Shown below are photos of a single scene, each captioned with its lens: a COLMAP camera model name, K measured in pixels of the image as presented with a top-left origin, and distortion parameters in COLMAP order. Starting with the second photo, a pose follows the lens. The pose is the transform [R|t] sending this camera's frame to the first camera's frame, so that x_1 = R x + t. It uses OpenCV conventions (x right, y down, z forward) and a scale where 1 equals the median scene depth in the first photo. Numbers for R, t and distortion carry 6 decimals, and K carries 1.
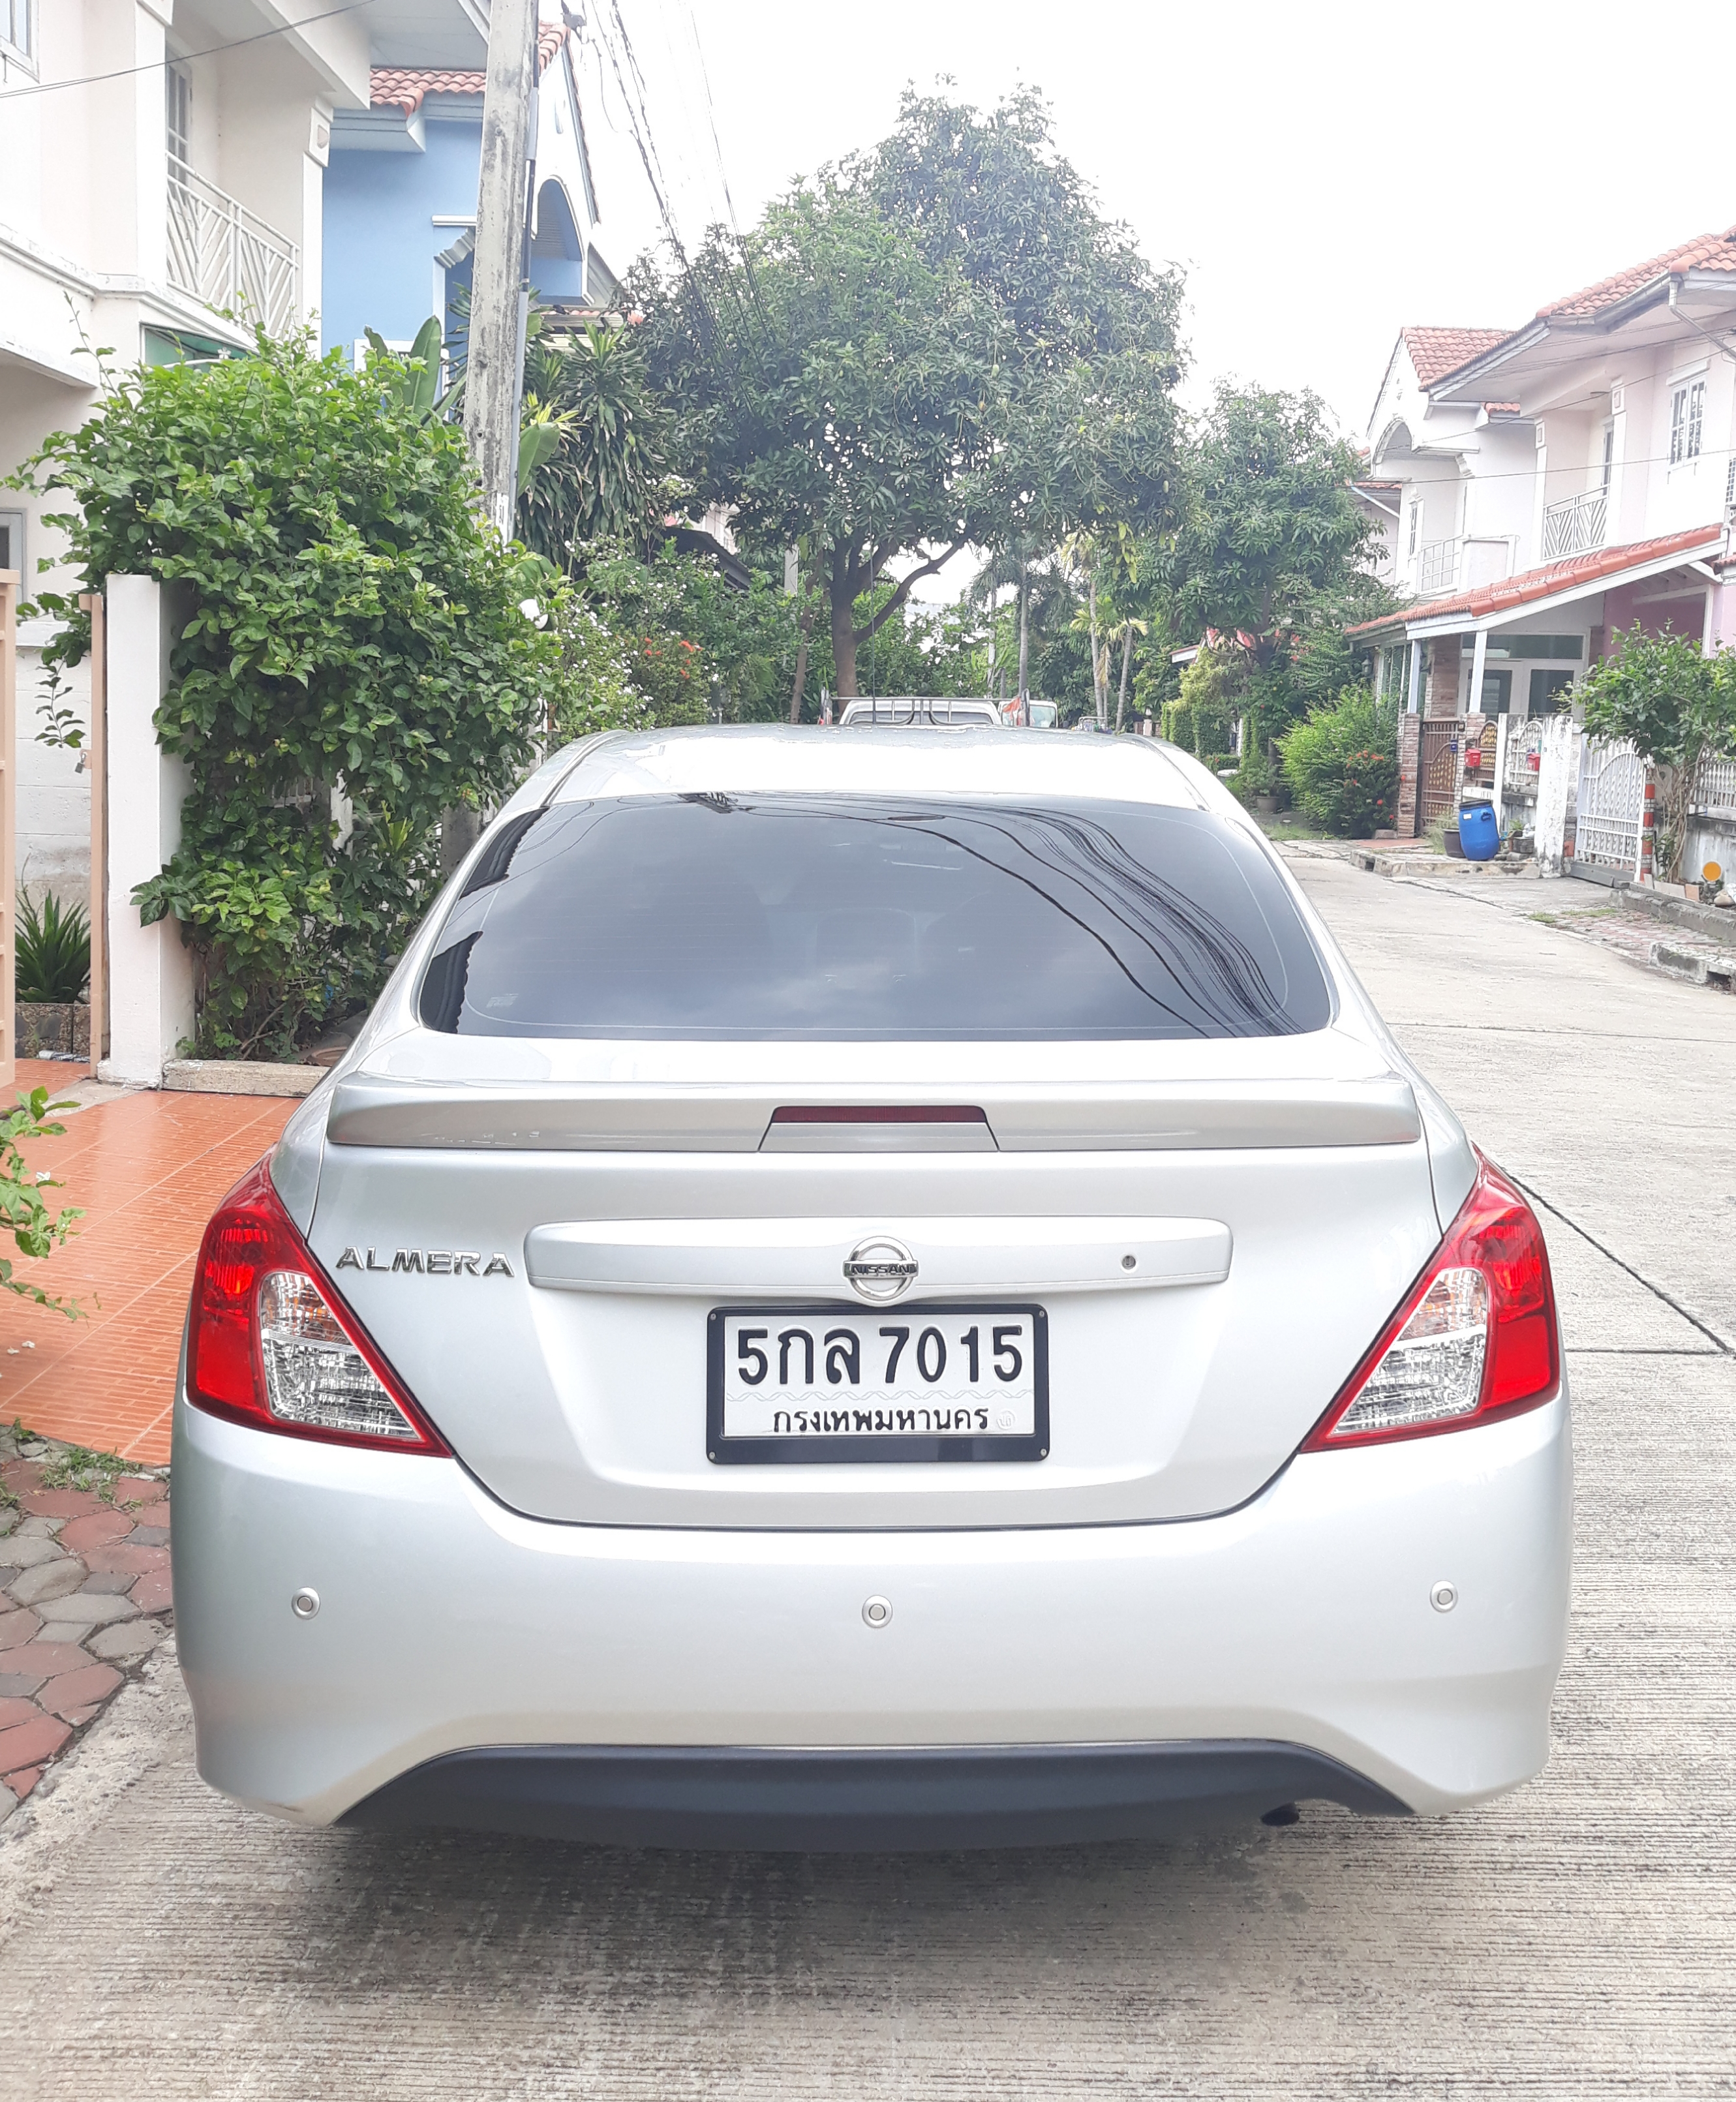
lens RADIAL K [[2353.8, 0, 868.0], [0, 2353.8, 1051.0], [0, 0, 1]] dist [-0.015730, -0.011837]
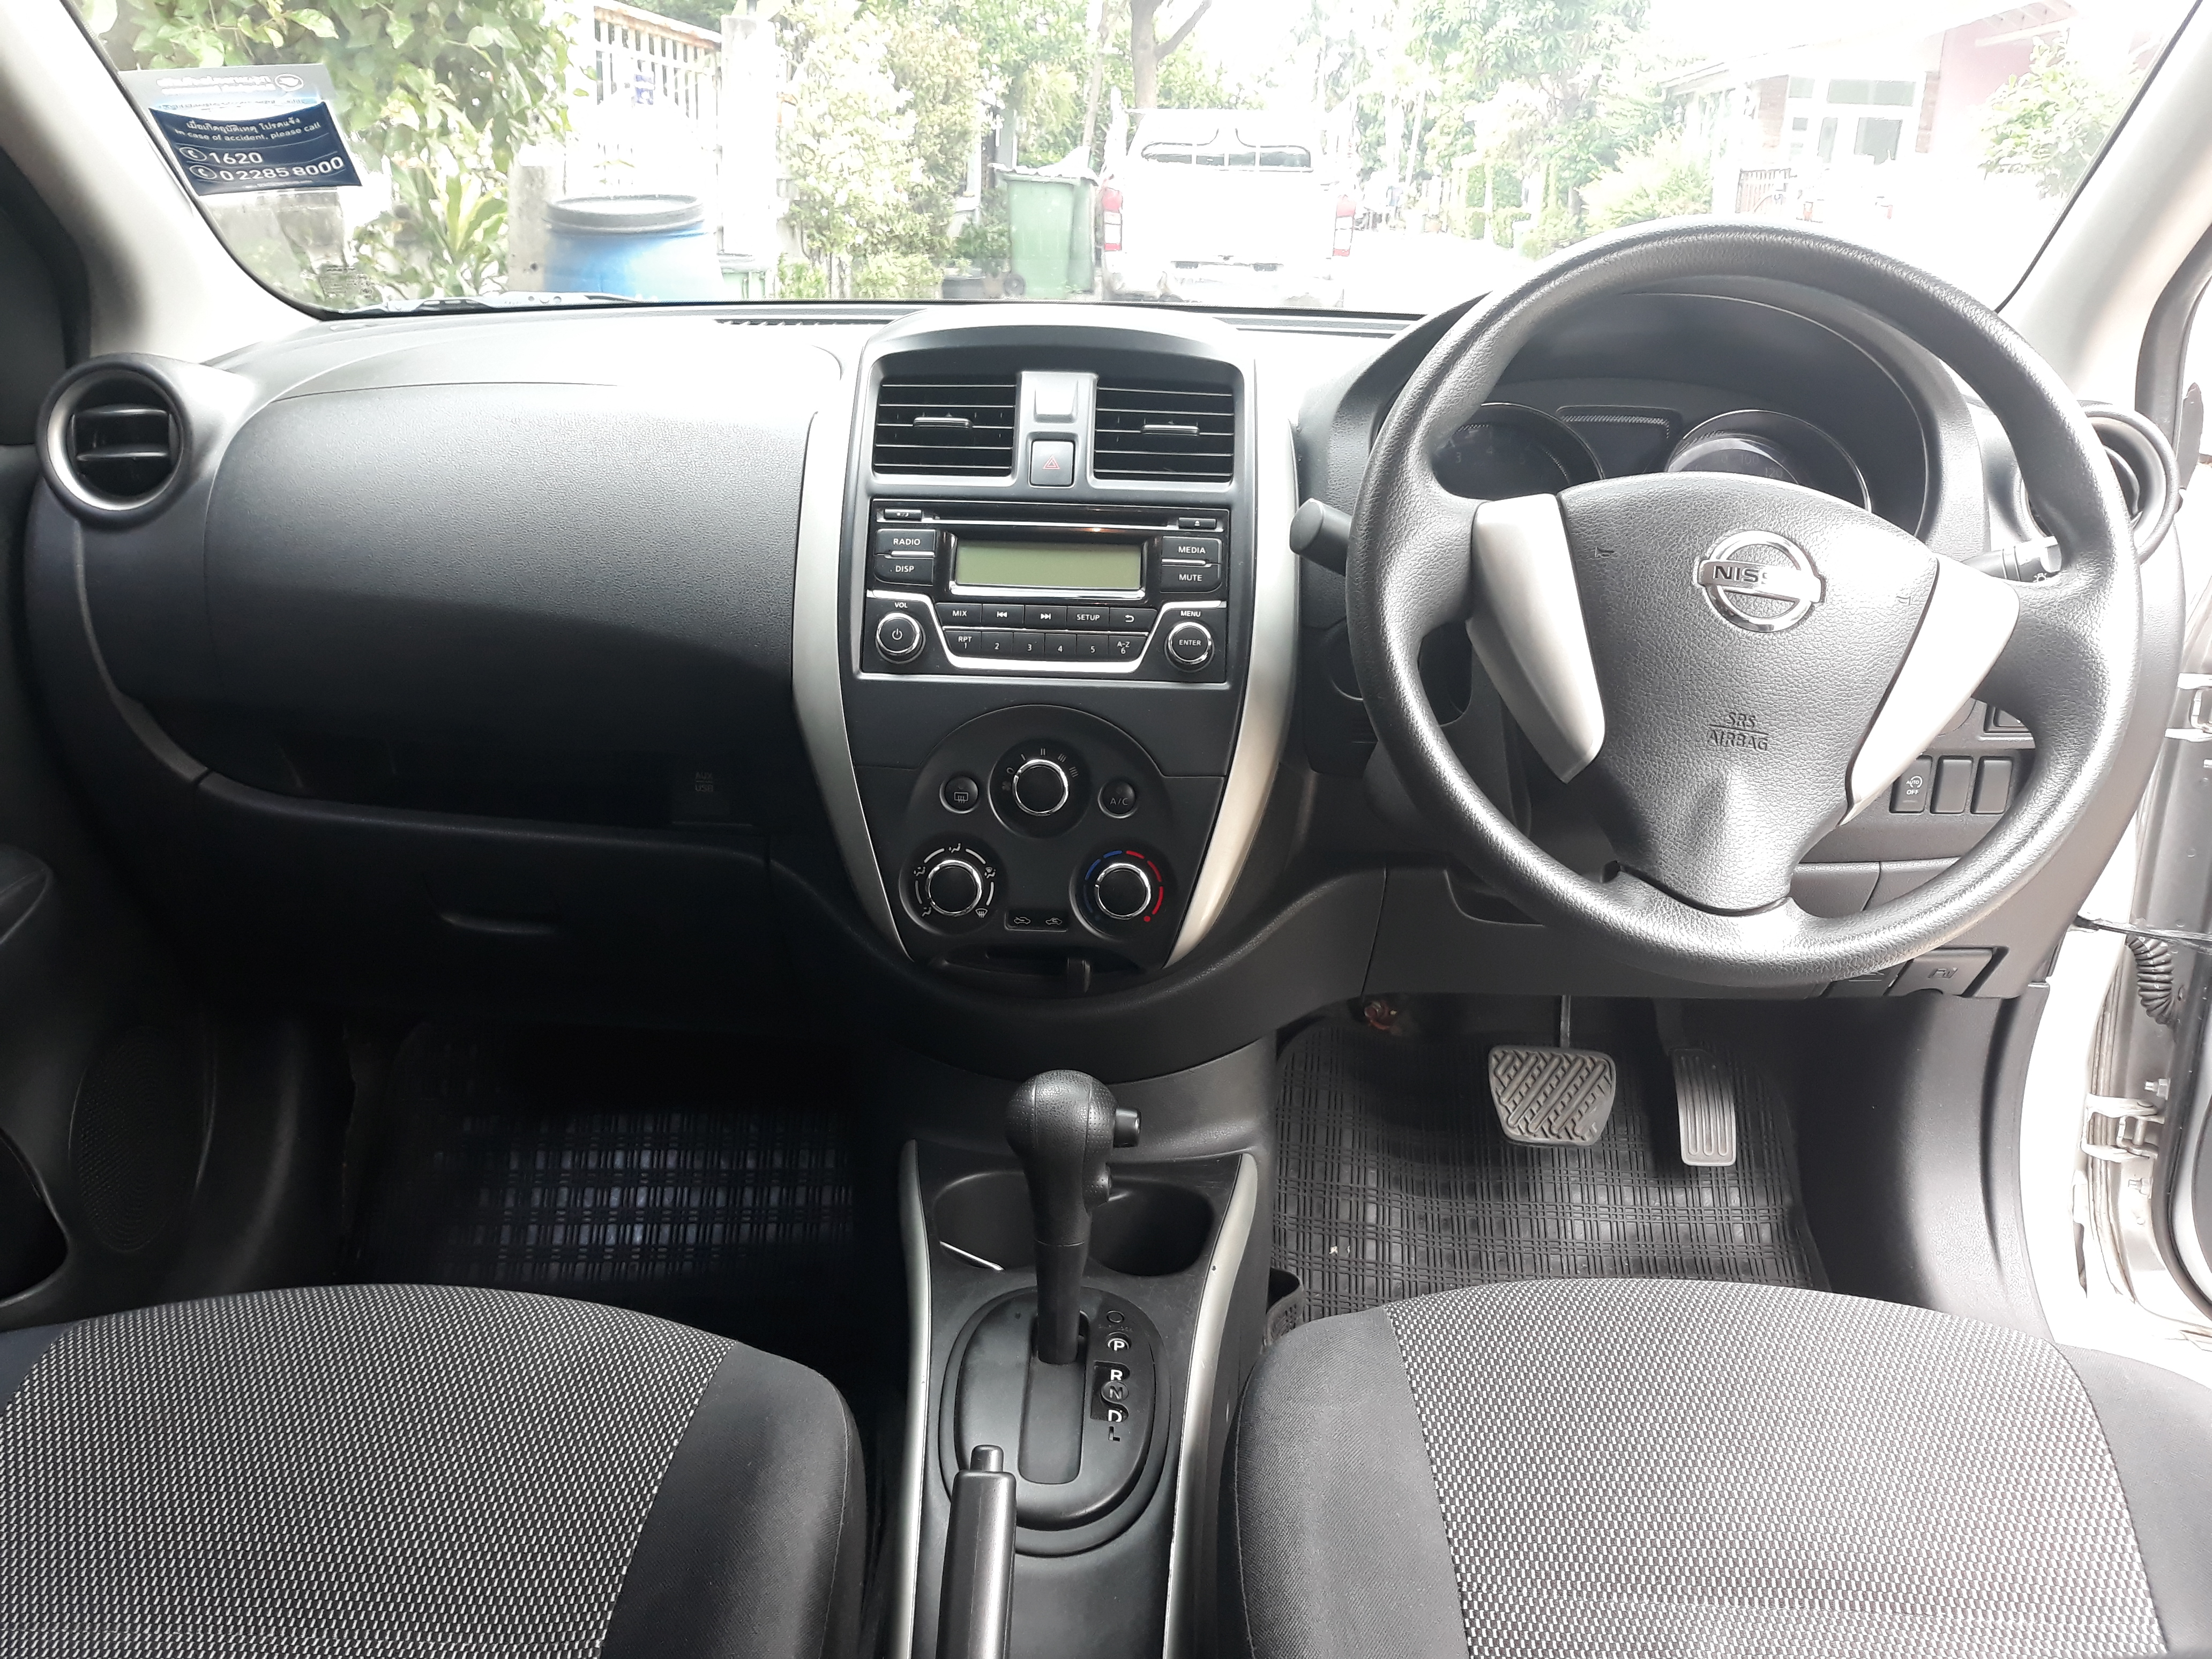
lens RADIAL K [[1902.2, 0, 1106.0], [0, 1902.2, 829.5], [0, 0, 1]] dist [-0.020730, -0.009715]
pose [[0.999236, 0.028310, -0.026931, 0.002569], [-0.022919, 0.982876, 0.182838, -0.008572], [0.031646, -0.182082, 0.982774, 0.155248]]
